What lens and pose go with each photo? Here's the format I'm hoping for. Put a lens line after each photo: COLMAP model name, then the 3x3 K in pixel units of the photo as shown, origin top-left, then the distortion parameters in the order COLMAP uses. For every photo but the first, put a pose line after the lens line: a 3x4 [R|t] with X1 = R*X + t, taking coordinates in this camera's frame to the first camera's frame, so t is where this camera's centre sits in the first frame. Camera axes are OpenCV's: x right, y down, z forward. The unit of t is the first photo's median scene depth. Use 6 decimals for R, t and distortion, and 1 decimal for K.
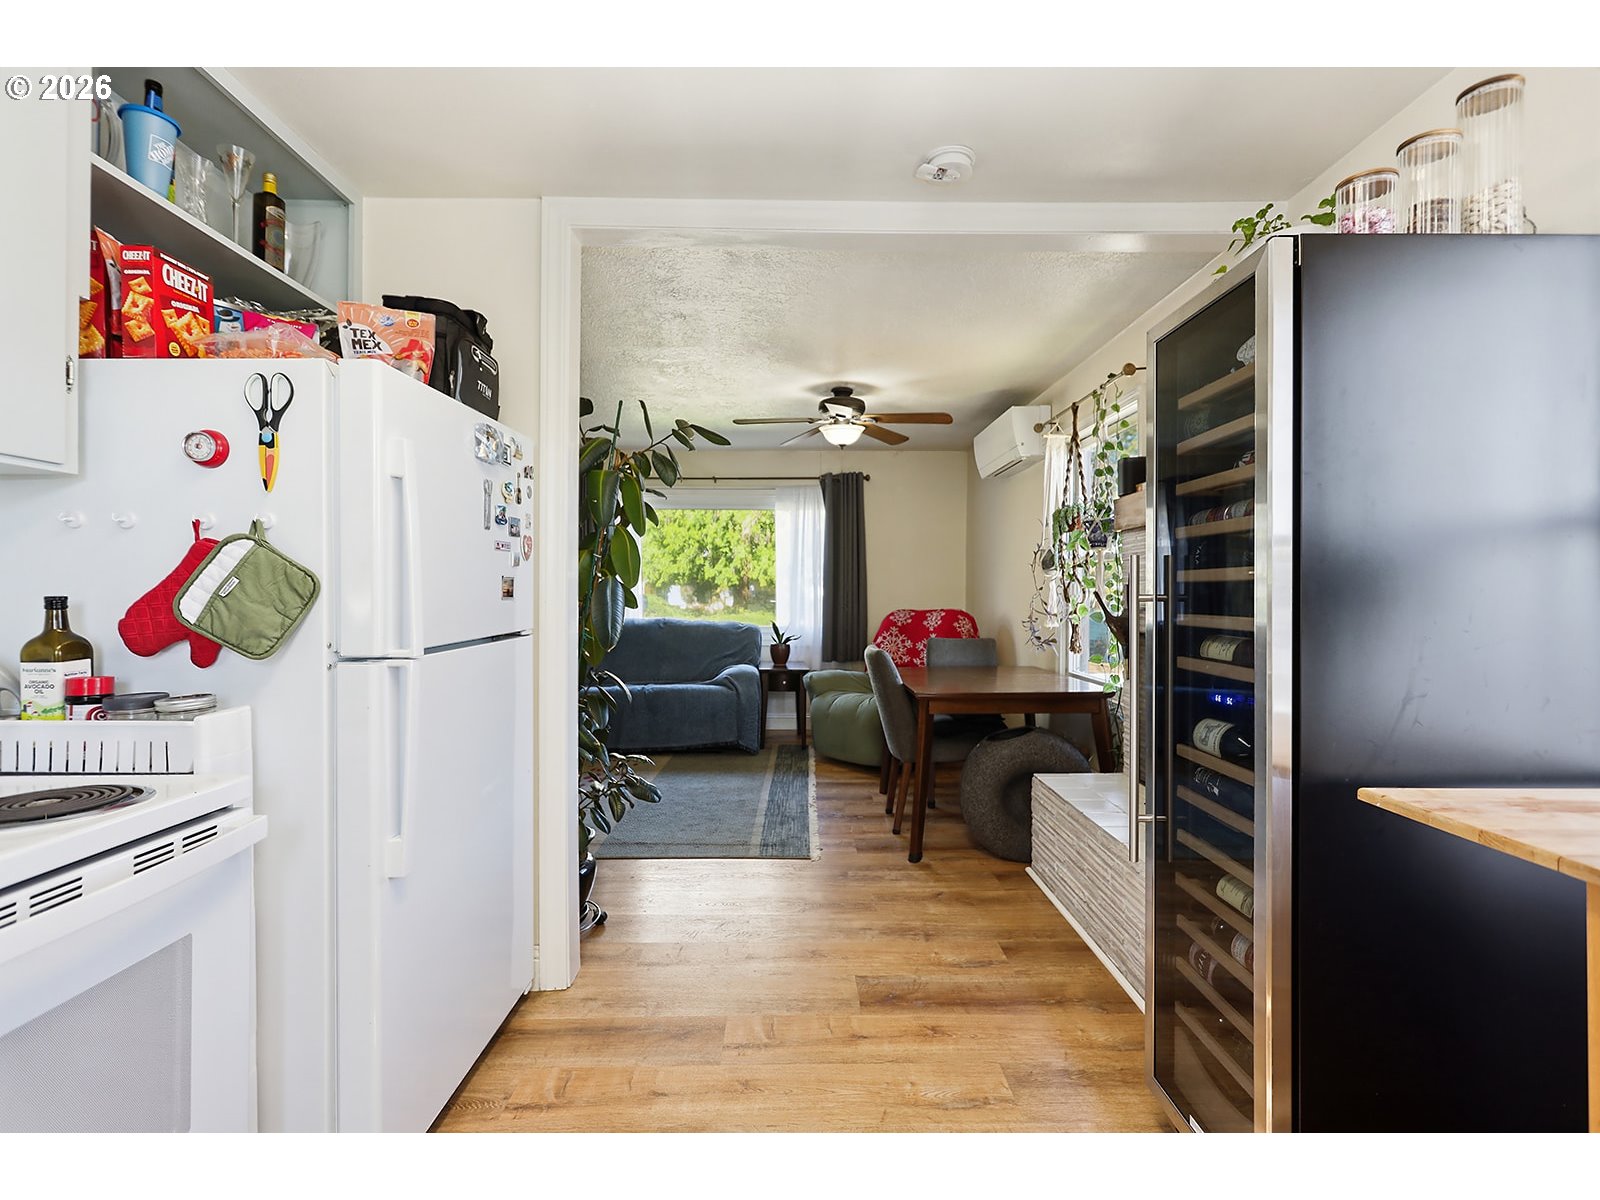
lens RADIAL K [[764.7, 0, 804.0], [0, 764.7, 592.3], [0, 0, 1]] dist [0.000592, 0.001233]
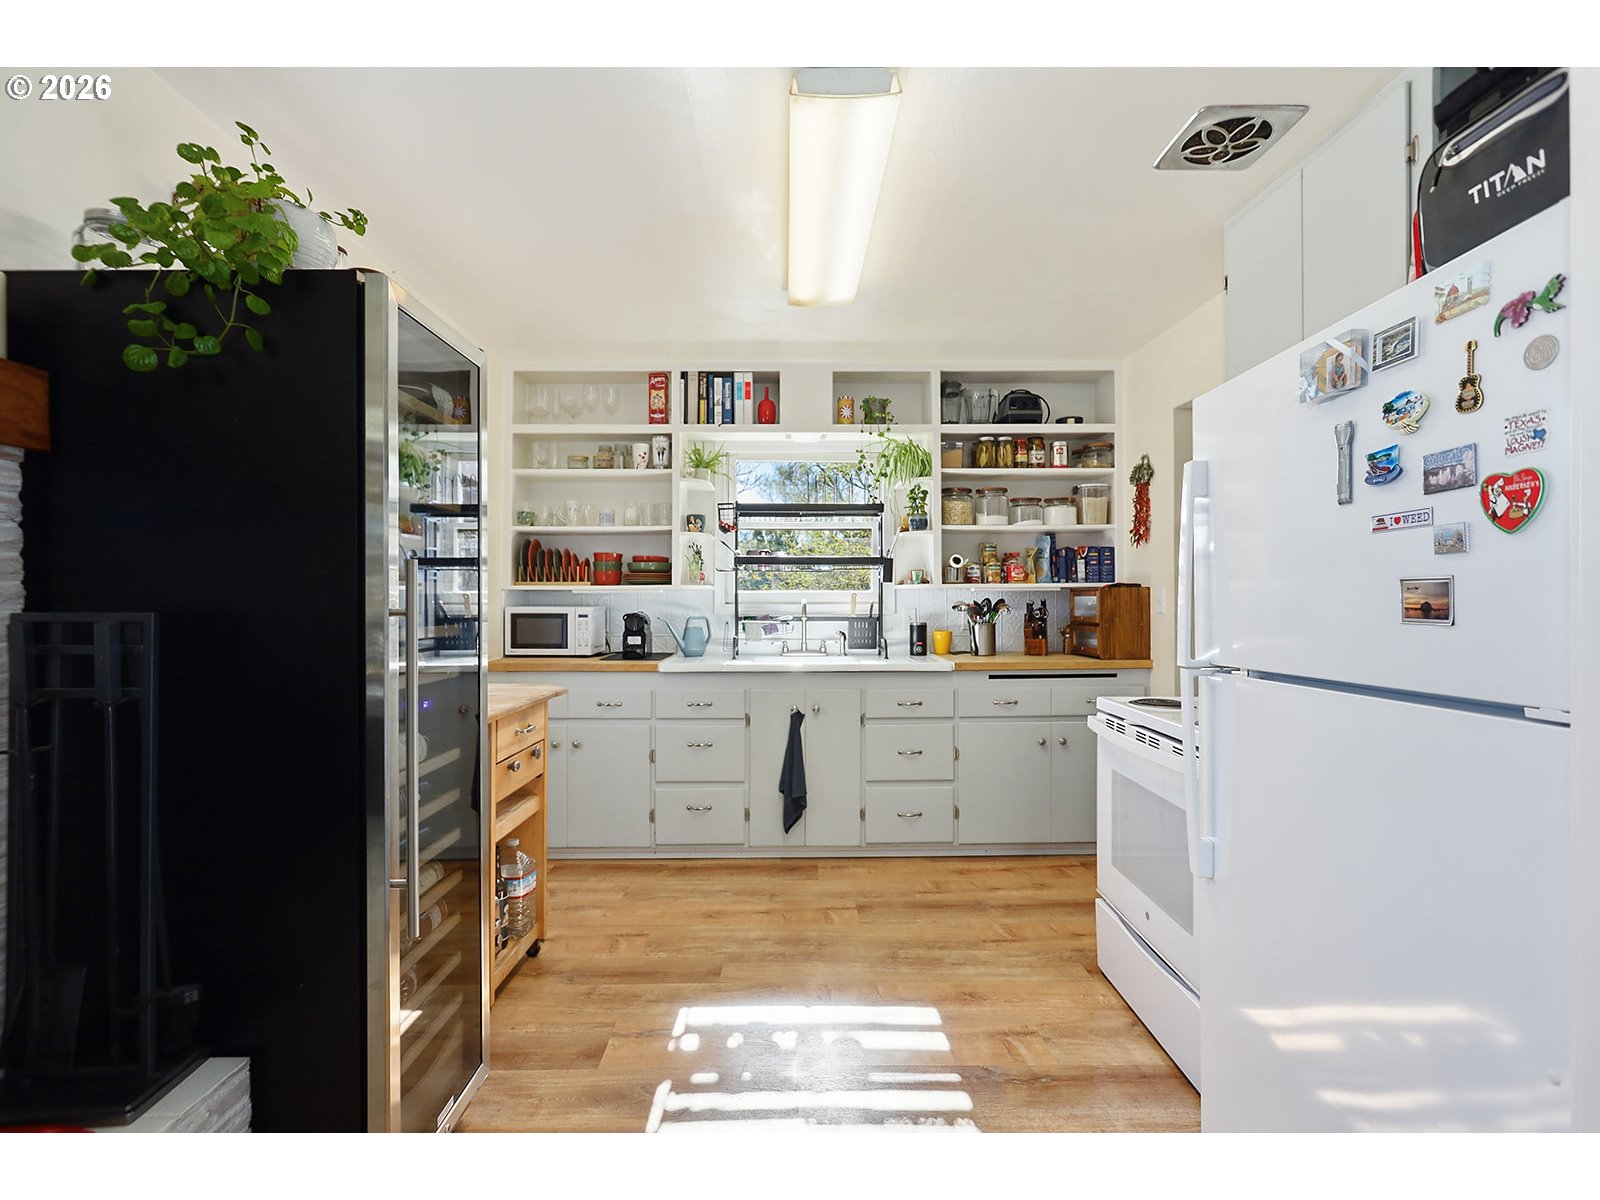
lens RADIAL K [[764.7, 0, 800.9], [0, 764.7, 597.2], [0, 0, 1]] dist [0.000592, 0.001233]
pose [[-0.999967, -0.004121, 0.007041, 0.014066], [-0.004137, 0.999989, -0.002235, -0.005455], [-0.007031, -0.002264, -0.999973, 1.619417]]
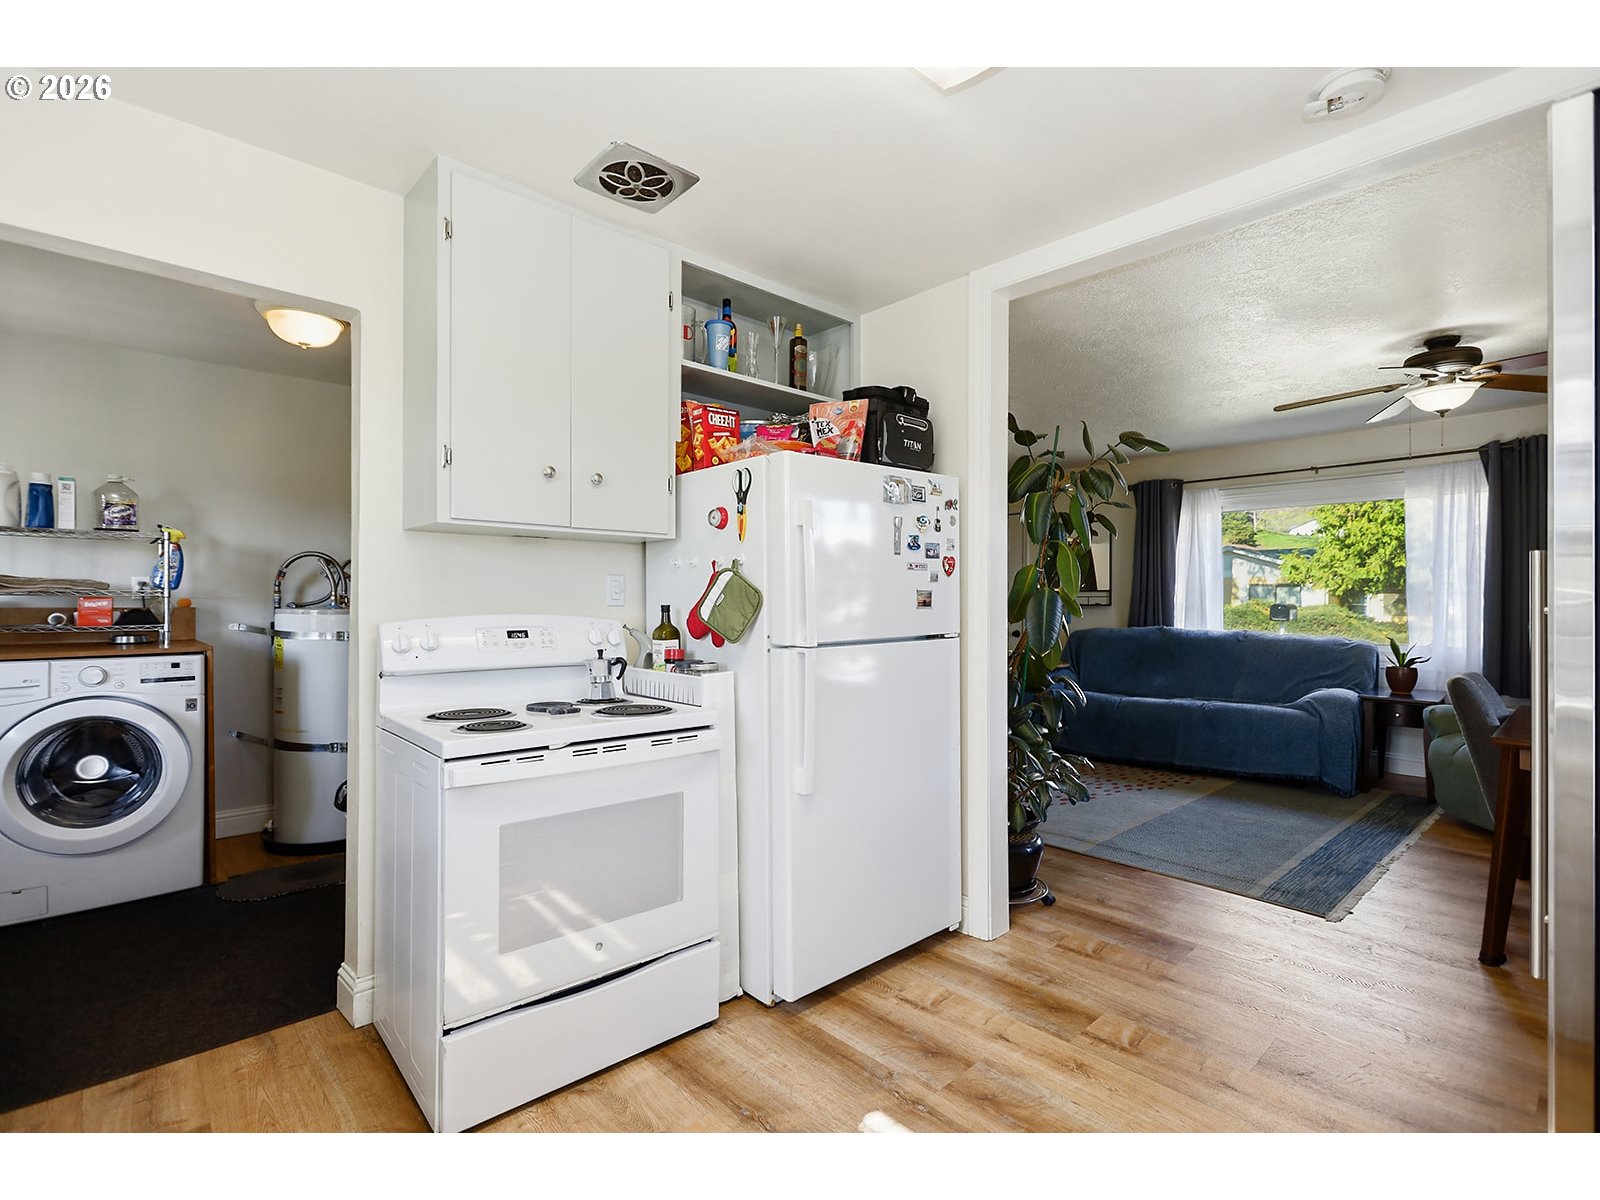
lens RADIAL K [[764.7, 0, 795.6], [0, 764.7, 600.1], [0, 0, 1]] dist [0.000592, 0.001233]
pose [[0.665236, -0.003701, -0.746624, 0.449958], [0.001341, 0.999992, -0.003762, 0.000275], [0.746632, 0.001501, 0.665235, -0.001402]]
